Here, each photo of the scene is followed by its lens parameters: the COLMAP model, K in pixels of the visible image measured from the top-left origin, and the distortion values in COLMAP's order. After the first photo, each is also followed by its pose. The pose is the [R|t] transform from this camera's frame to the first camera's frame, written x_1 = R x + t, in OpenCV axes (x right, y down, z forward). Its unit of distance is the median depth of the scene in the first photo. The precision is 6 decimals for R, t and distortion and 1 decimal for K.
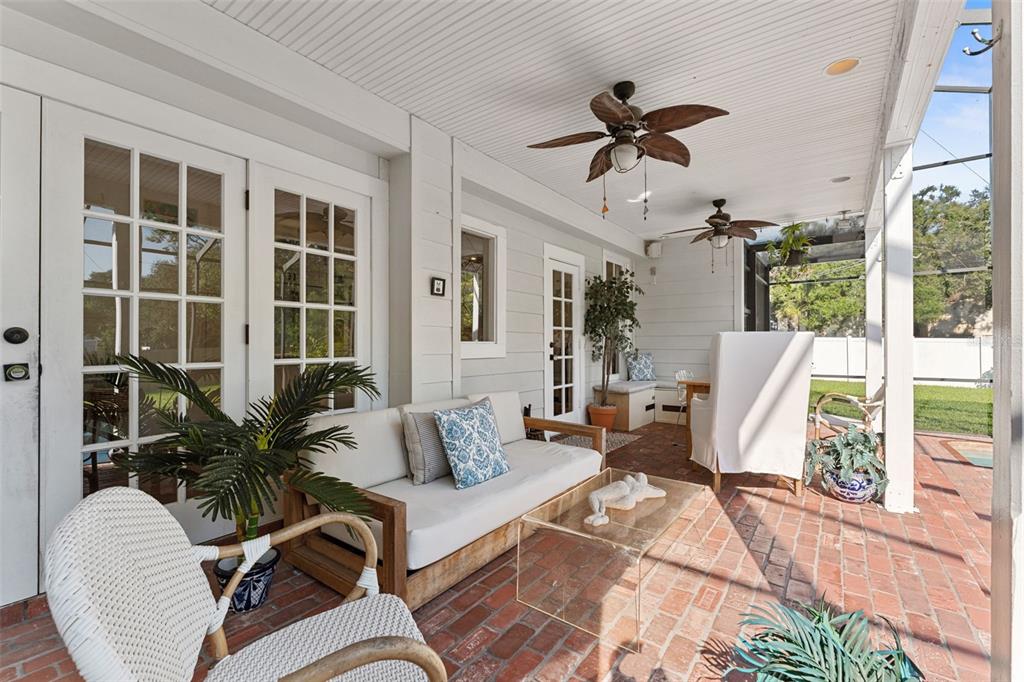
lens RADIAL K [[434.2, 0, 511.6], [0, 434.2, 336.7], [0, 0, 1]] dist [-0.002312, -0.000208]
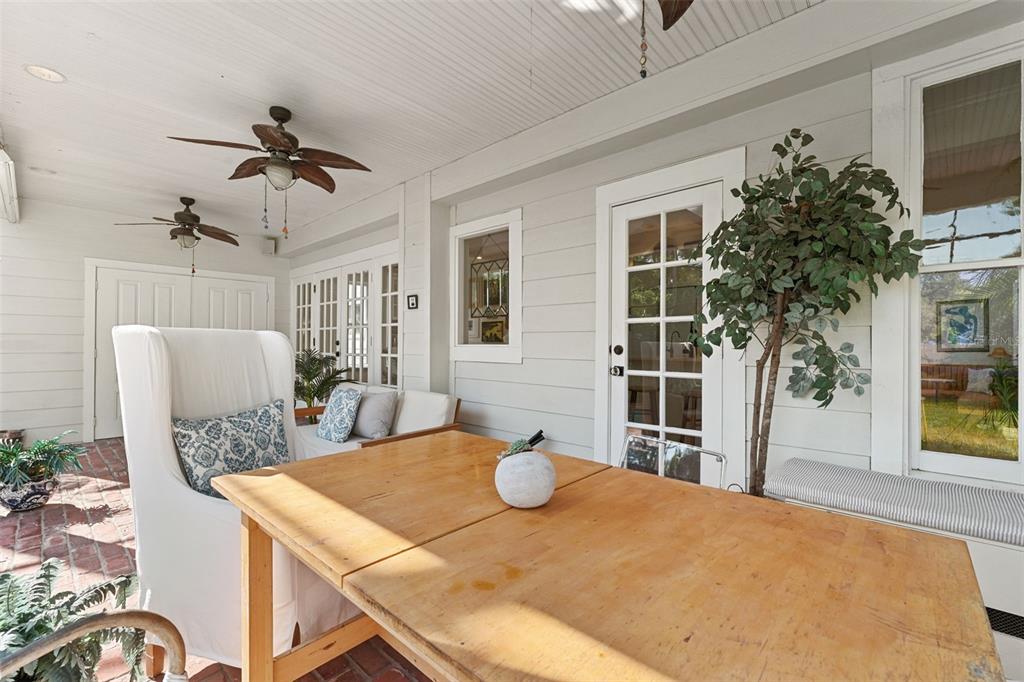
lens RADIAL K [[434.2, 0, 511.6], [0, 434.2, 336.7], [0, 0, 1]] dist [-0.002312, -0.000208]
pose [[-0.106637, -0.045113, -0.993274, 0.825086], [-0.007014, 0.998979, -0.044619, 0.033670], [0.994273, 0.002208, -0.106845, 1.095423]]
